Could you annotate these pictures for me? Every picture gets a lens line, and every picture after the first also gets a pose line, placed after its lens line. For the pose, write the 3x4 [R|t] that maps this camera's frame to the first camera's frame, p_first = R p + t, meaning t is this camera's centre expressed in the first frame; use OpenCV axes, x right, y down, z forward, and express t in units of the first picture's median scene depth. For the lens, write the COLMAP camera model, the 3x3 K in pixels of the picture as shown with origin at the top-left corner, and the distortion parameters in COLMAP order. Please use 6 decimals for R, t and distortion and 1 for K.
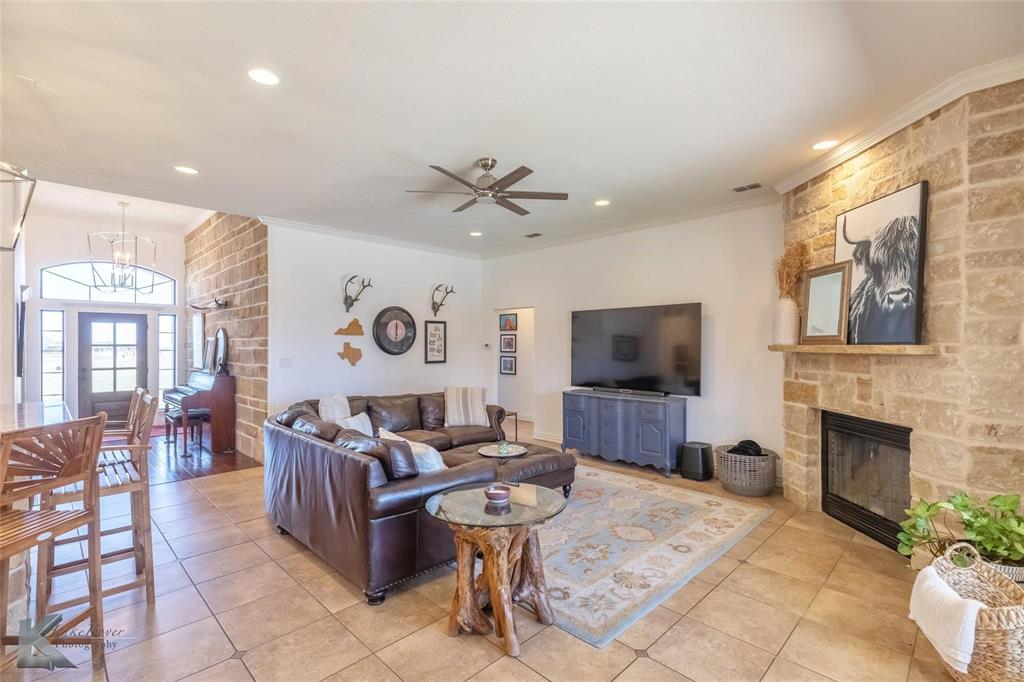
lens RADIAL K [[465.4, 0, 510.5], [0, 465.4, 346.6], [0, 0, 1]] dist [0.019200, 0.000492]
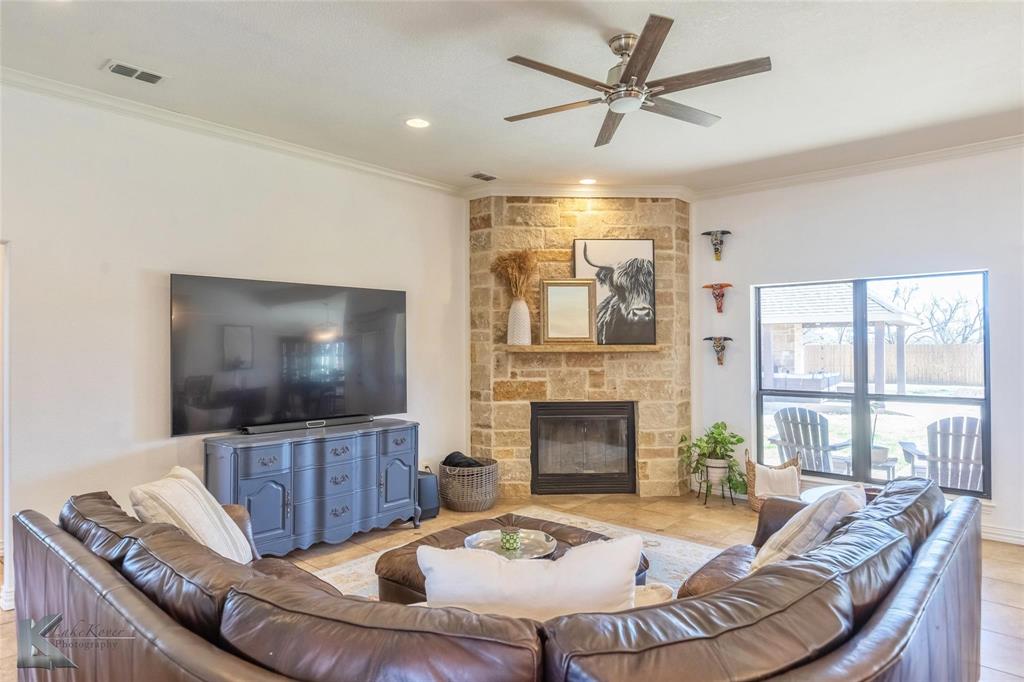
lens RADIAL K [[598.4, 0, 510.7], [0, 598.4, 339.3], [0, 0, 1]] dist [-0.003637, -0.000075]
pose [[-0.047327, 0.007789, 0.998849, -0.772658], [0.007484, 0.999944, -0.007443, -0.008125], [-0.998851, 0.007123, -0.047383, 1.134029]]
